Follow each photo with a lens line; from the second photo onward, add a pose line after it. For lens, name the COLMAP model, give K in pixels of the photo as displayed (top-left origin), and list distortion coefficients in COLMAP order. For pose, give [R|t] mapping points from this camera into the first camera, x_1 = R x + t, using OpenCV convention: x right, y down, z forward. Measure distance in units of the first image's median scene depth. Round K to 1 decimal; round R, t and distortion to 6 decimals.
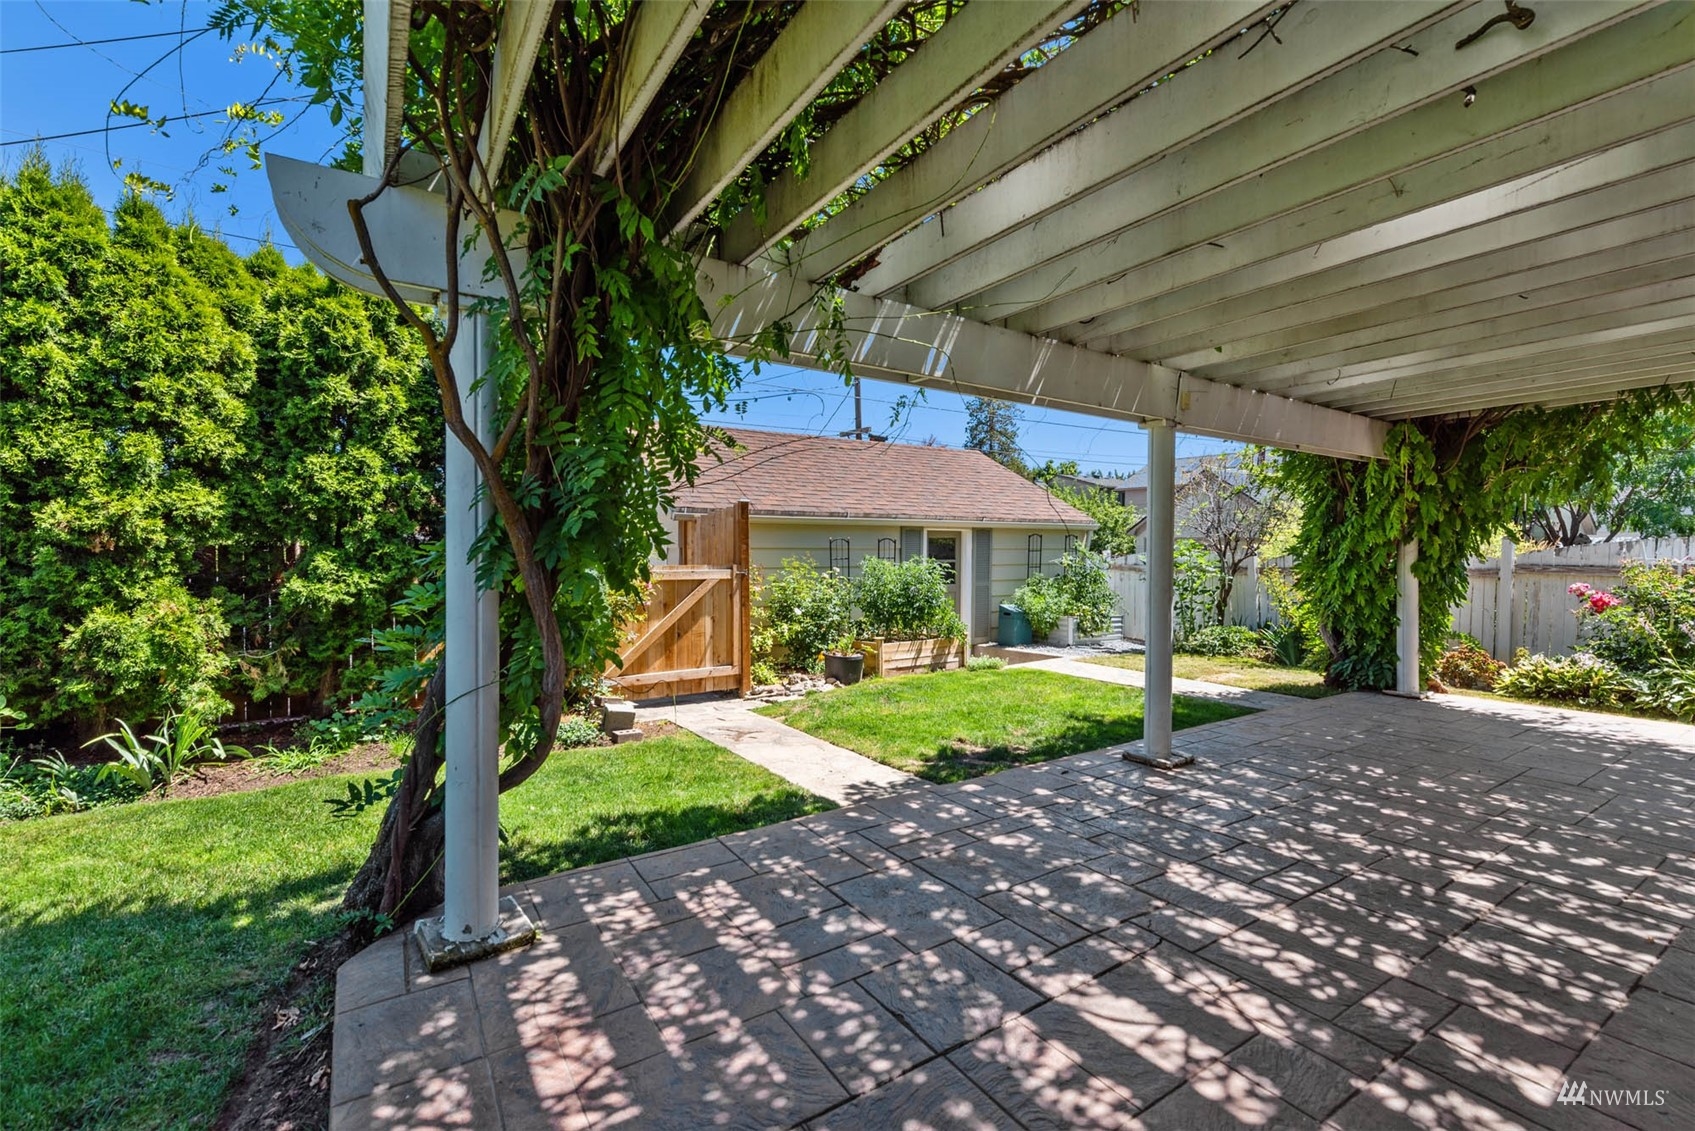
lens RADIAL K [[735.4, 0, 852.4], [0, 735.4, 560.4], [0, 0, 1]] dist [0.002086, -0.000602]
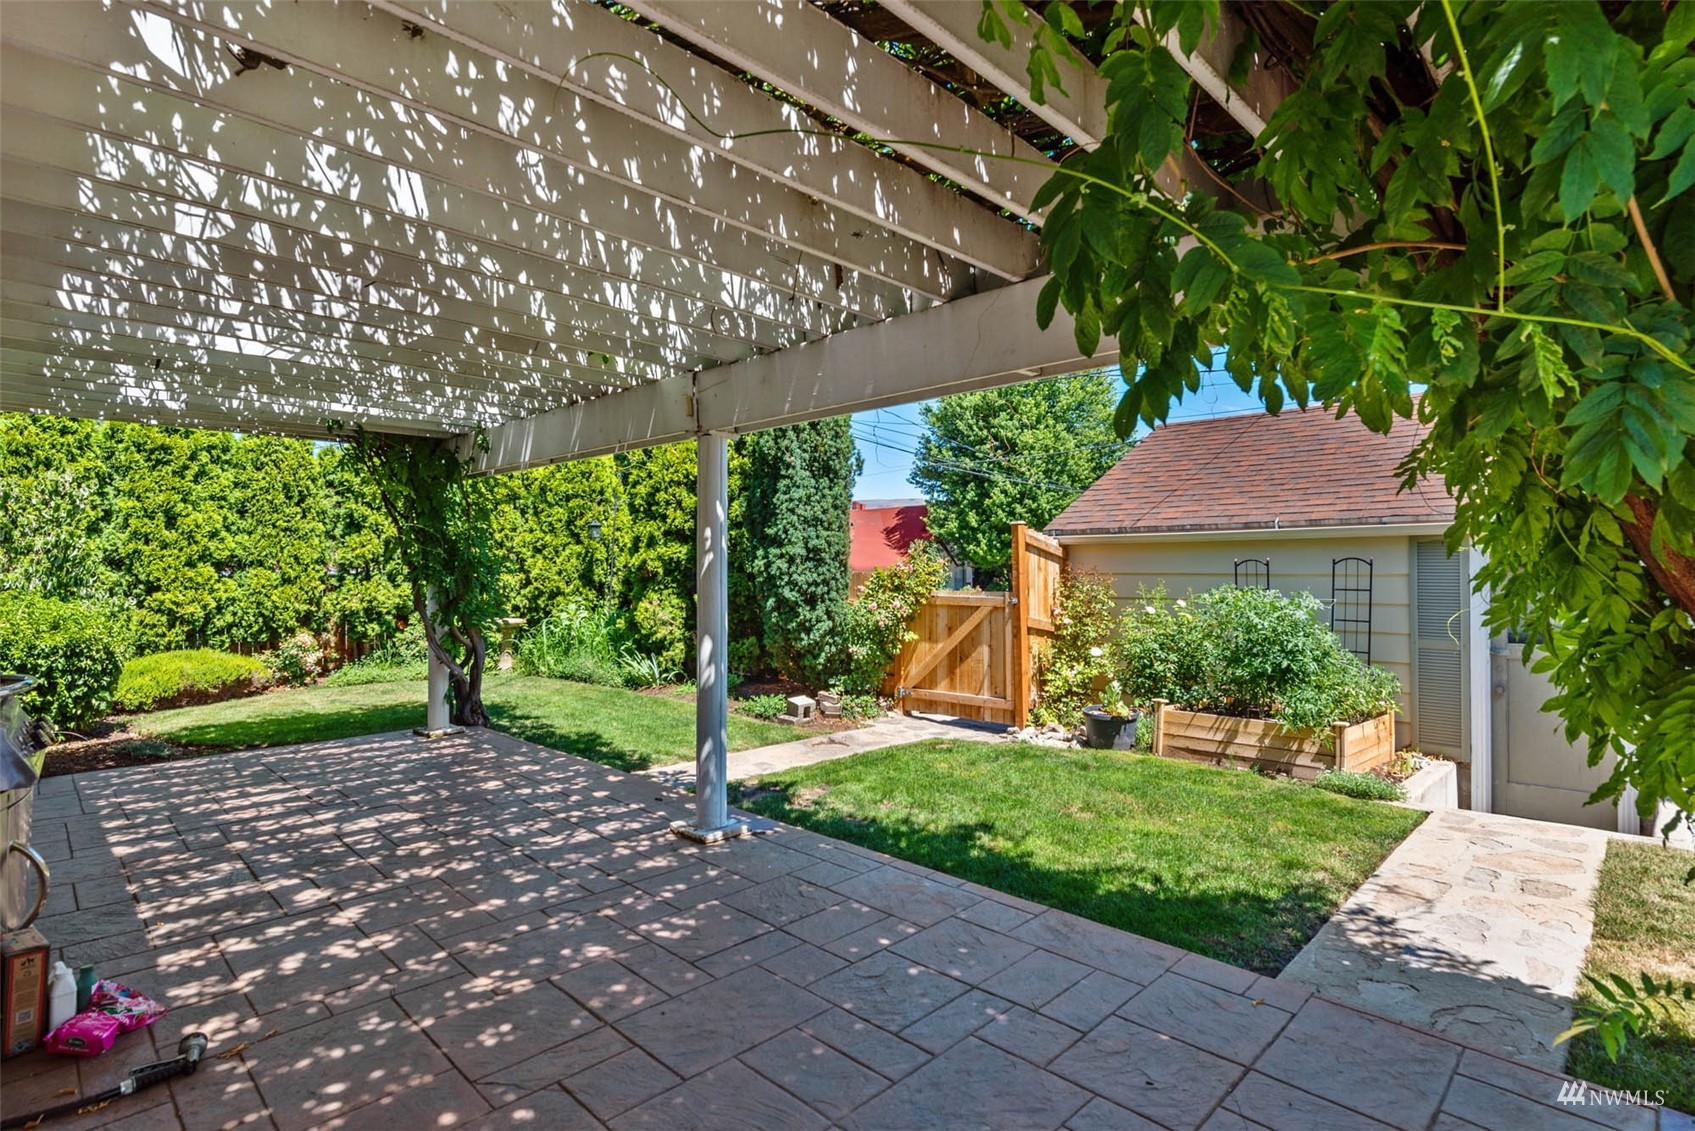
lens RADIAL K [[848.7, 0, 854.6], [0, 848.7, 559.1], [0, 0, 1]] dist [0.001053, -0.000067]
pose [[0.204059, -0.013316, -0.978868, 1.998780], [-0.012085, 0.999797, -0.016120, -0.037856], [0.978884, 0.015119, 0.203857, 1.366869]]
